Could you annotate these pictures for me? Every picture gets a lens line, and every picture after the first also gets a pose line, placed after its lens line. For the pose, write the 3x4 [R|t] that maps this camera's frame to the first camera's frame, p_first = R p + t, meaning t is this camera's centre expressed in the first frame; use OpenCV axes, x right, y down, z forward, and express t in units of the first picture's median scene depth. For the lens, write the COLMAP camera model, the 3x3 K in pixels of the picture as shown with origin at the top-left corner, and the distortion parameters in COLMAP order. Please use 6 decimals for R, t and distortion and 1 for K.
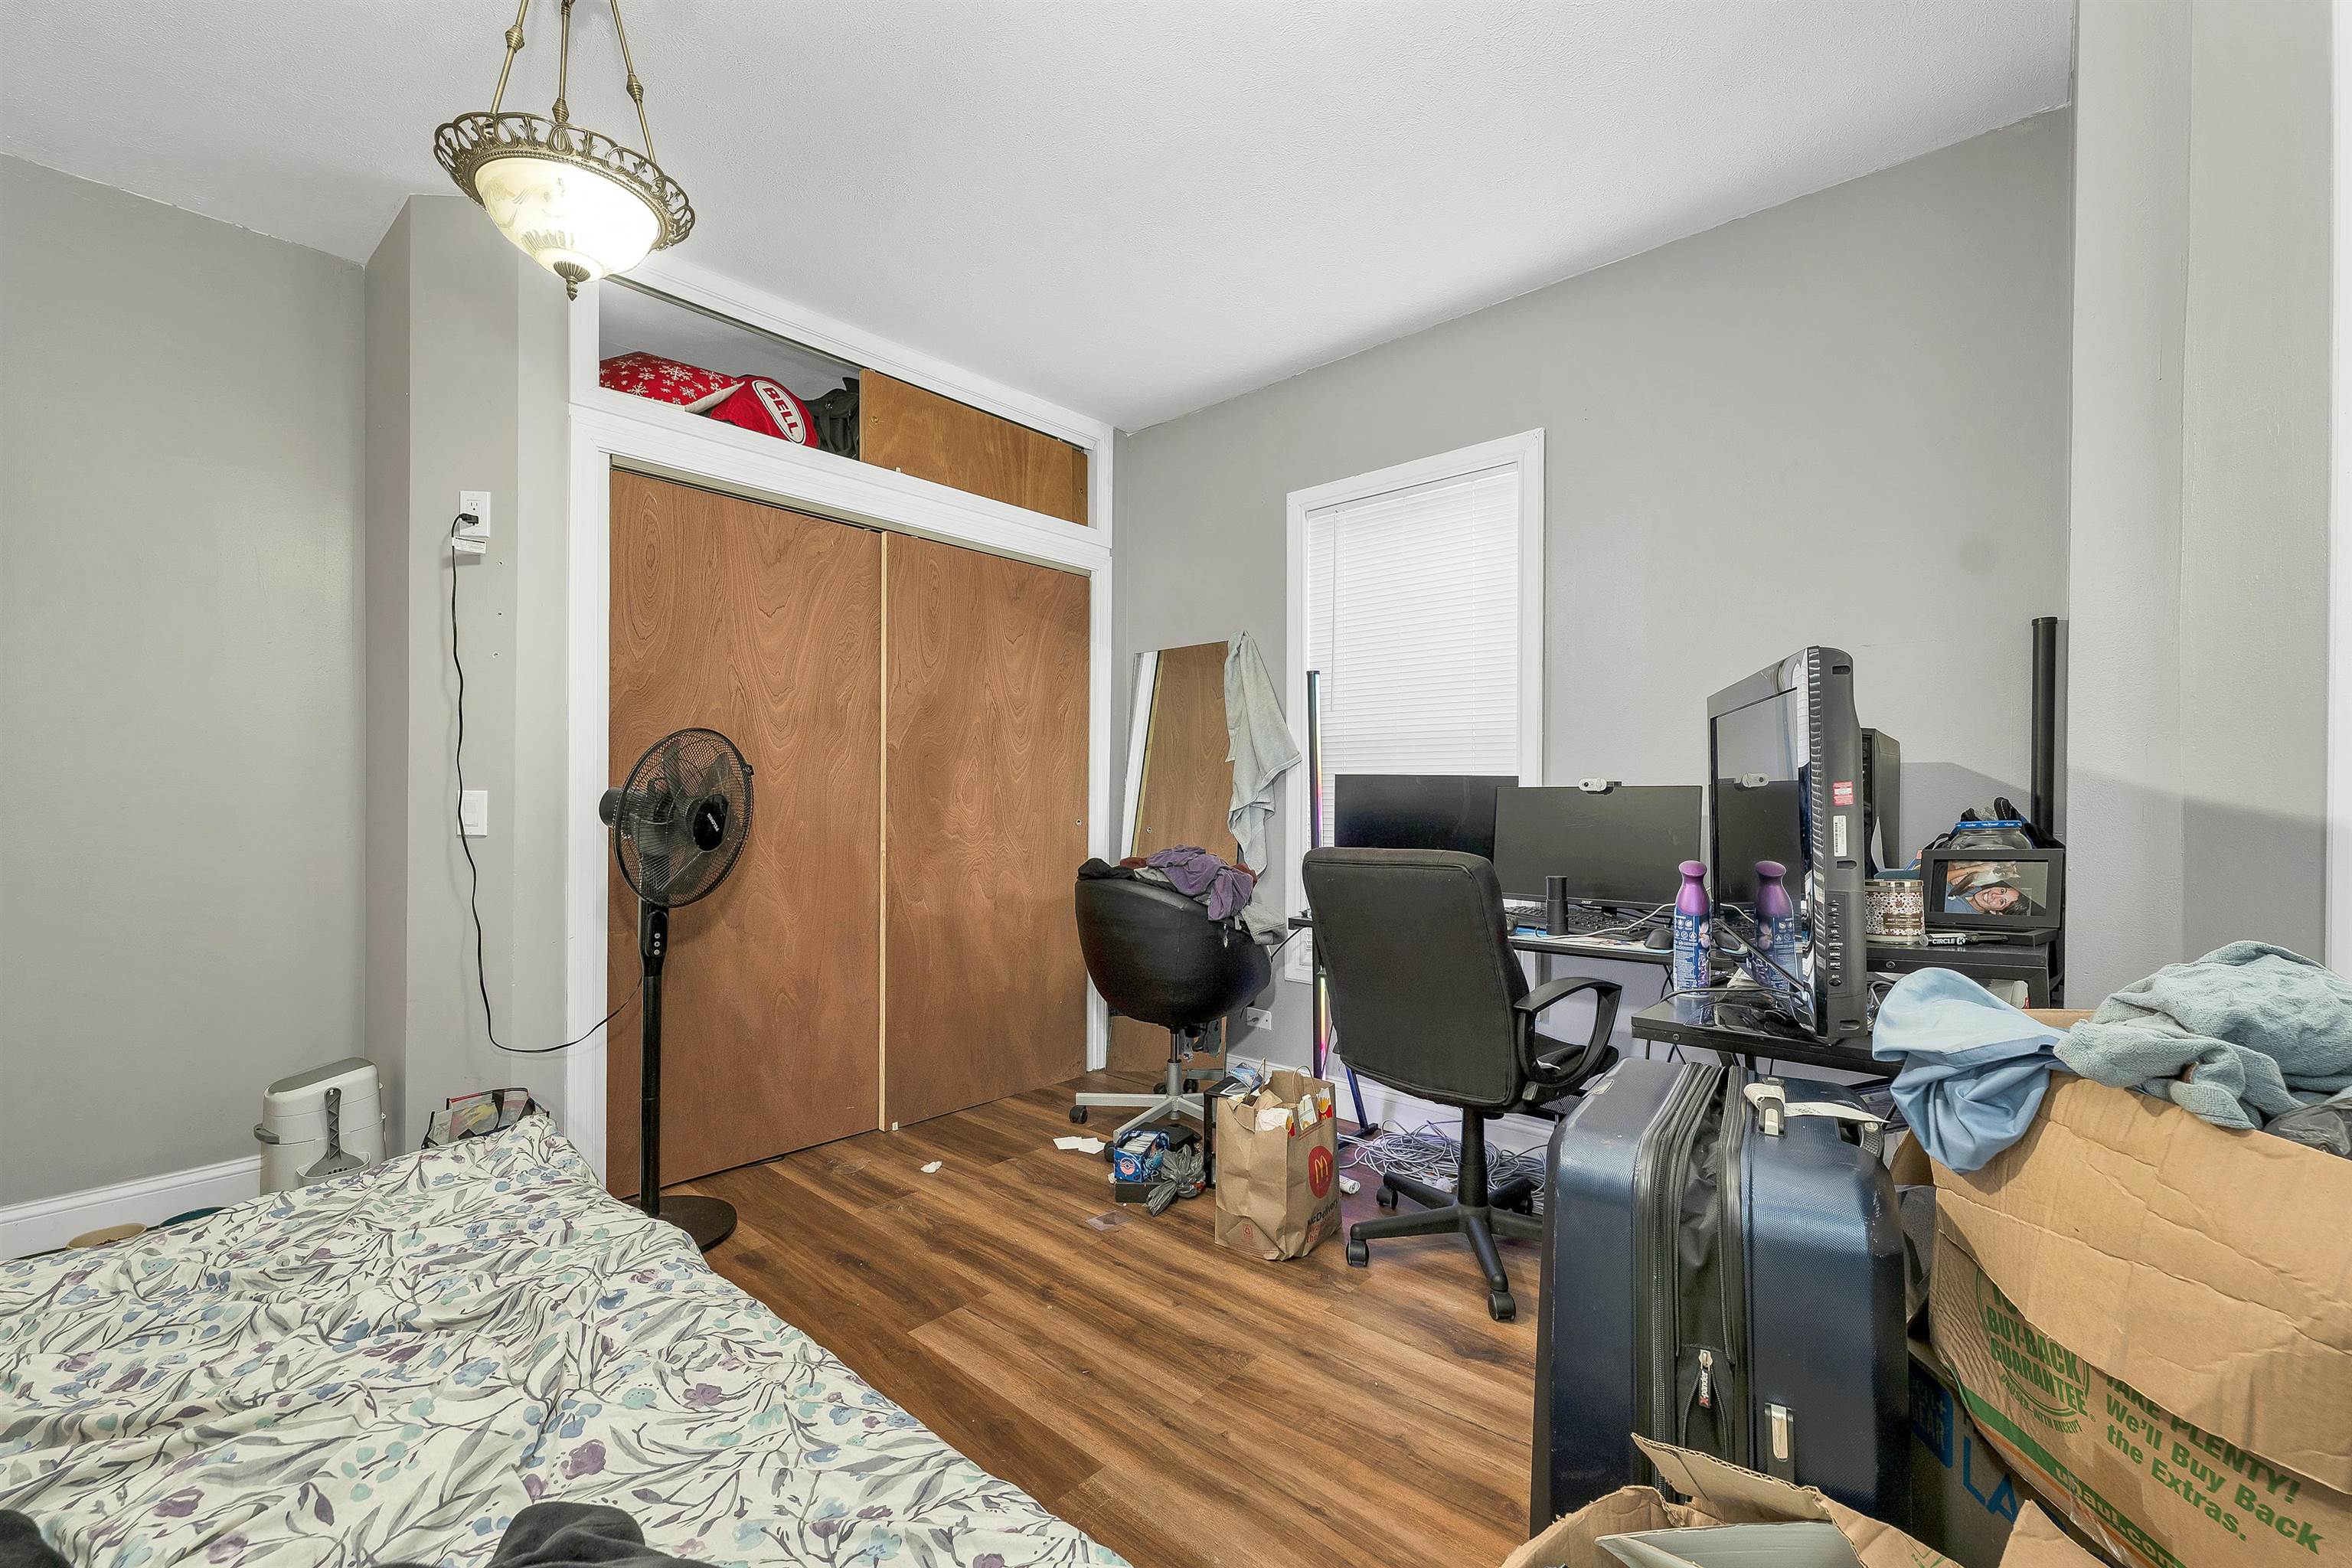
lens RADIAL K [[977.1, 0, 1176.5], [0, 977.1, 815.9], [0, 0, 1]] dist [-0.000841, -0.000221]
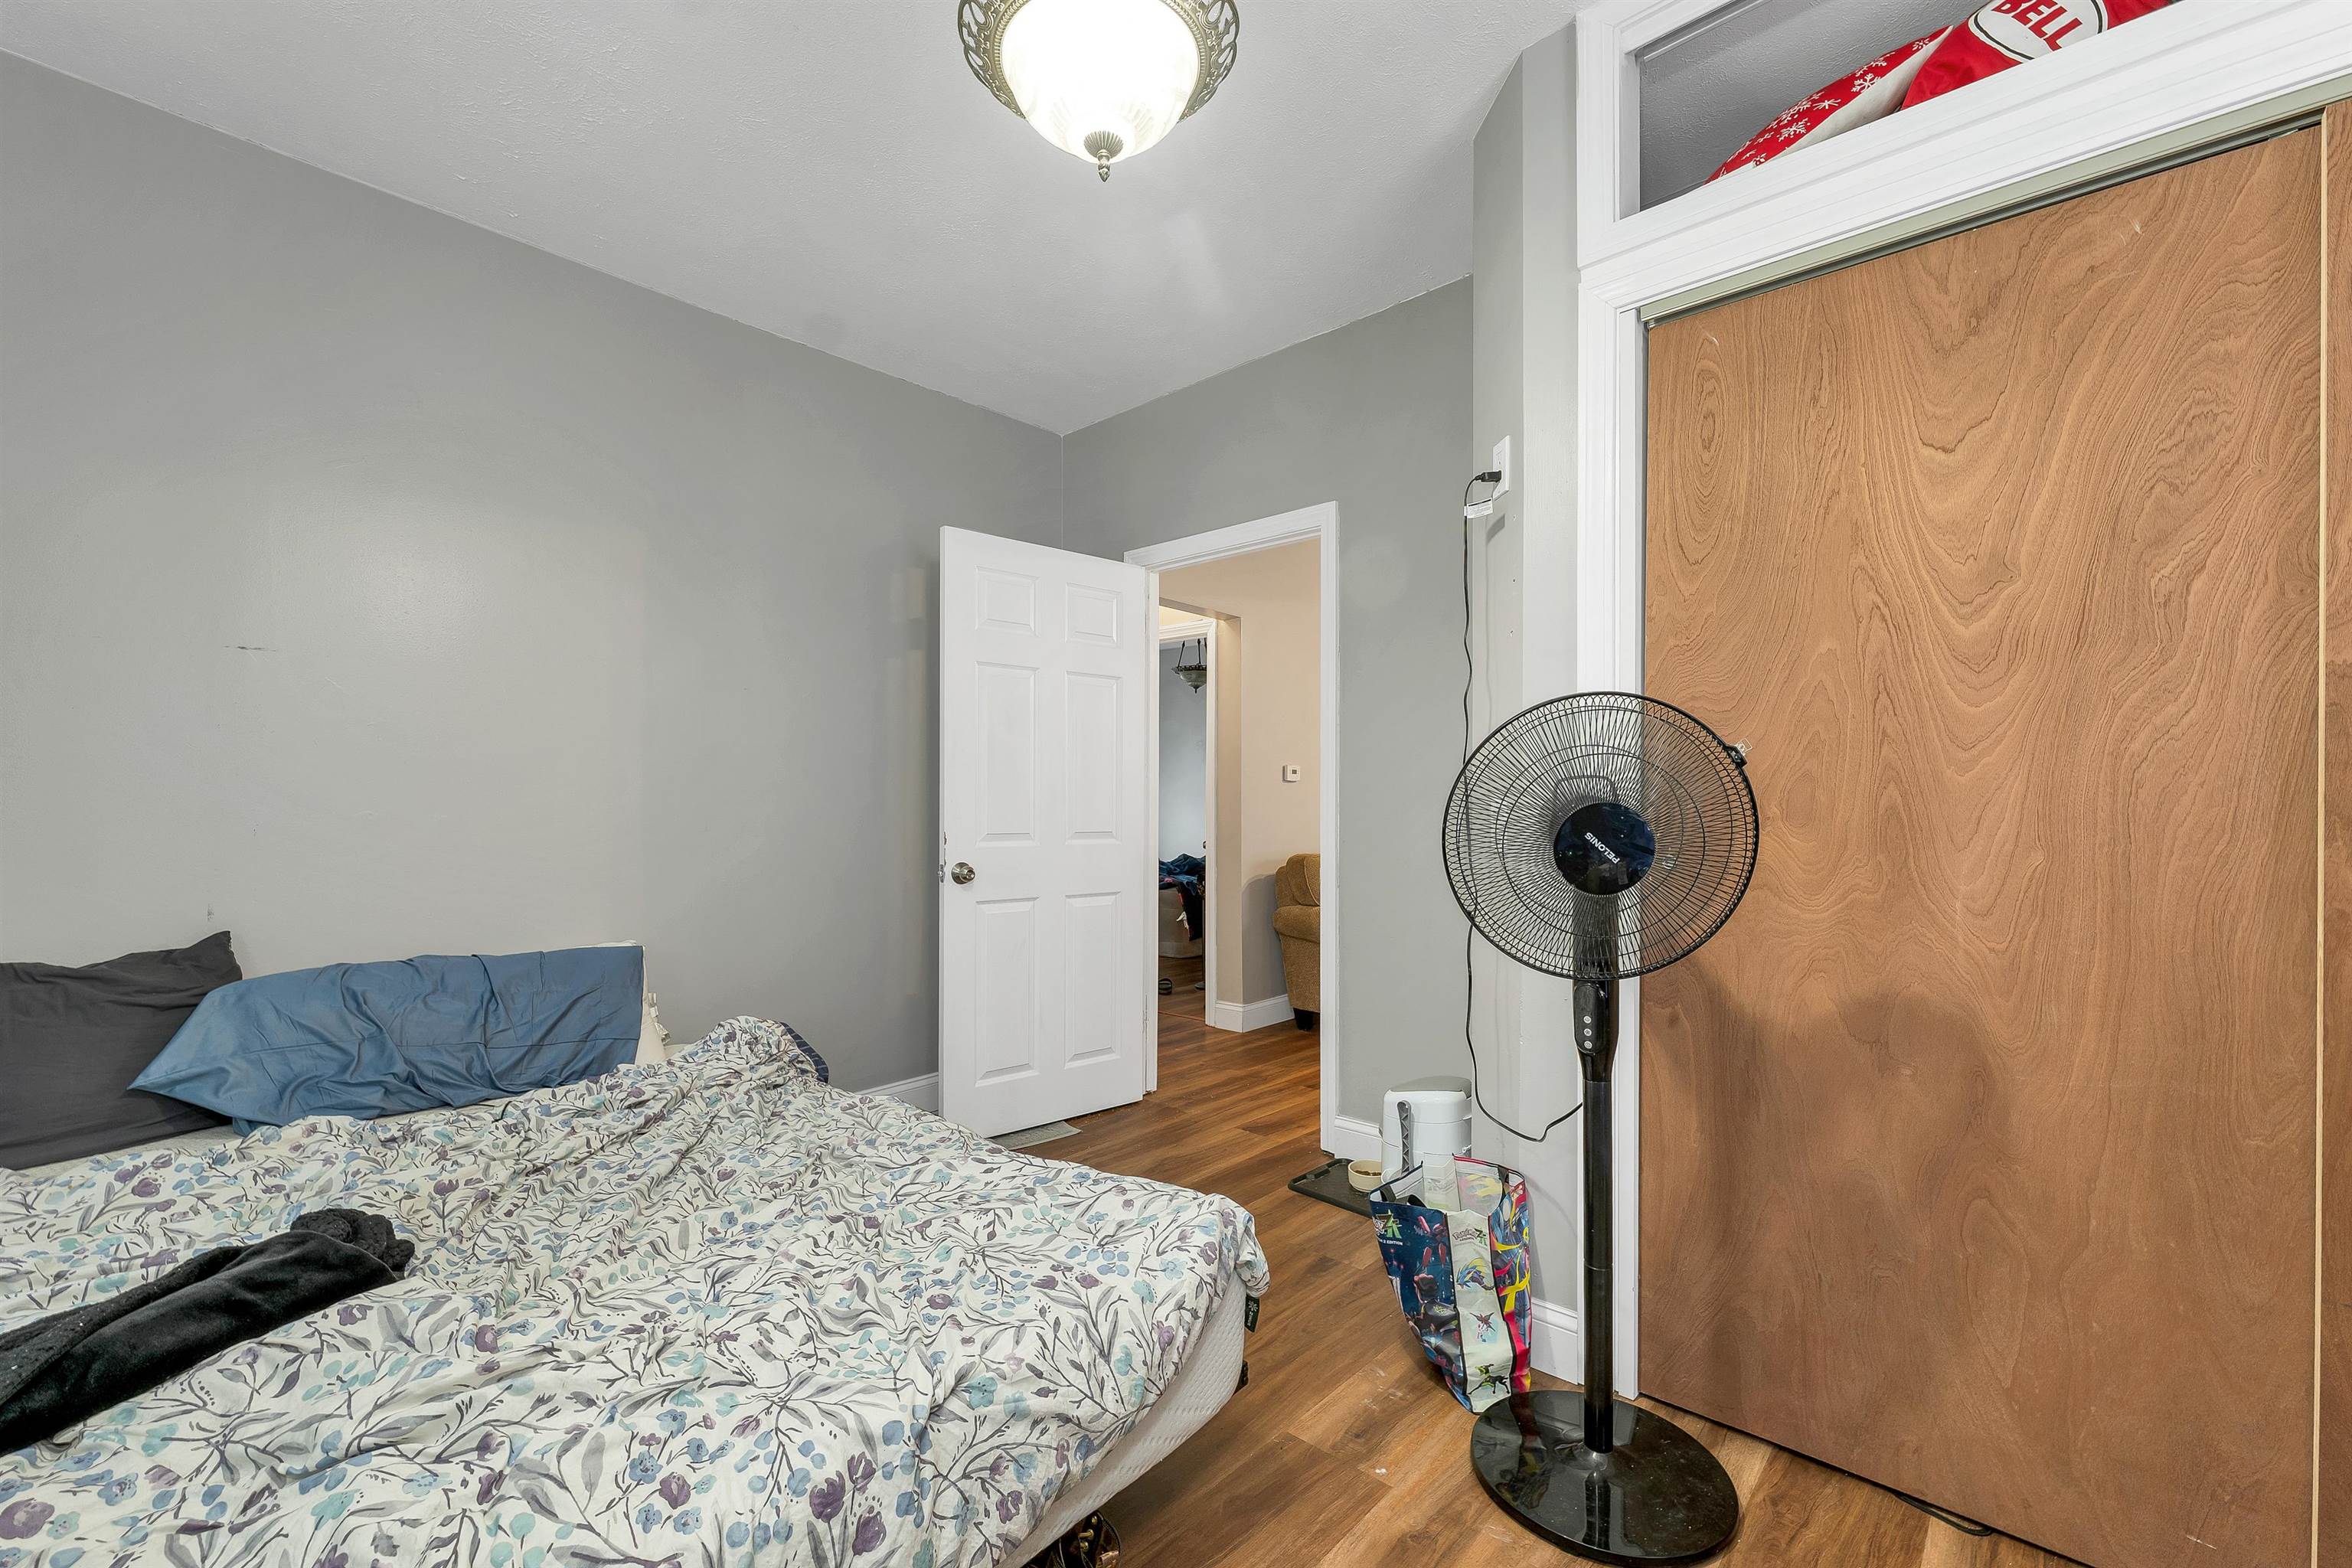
lens RADIAL K [[977.1, 0, 1176.5], [0, 977.1, 815.9], [0, 0, 1]] dist [-0.000841, -0.000221]
pose [[-0.012639, 0.007936, -0.999889, 0.104484], [-0.012688, 0.999887, 0.008097, -0.012765], [0.999840, 0.012789, -0.012537, 0.621809]]
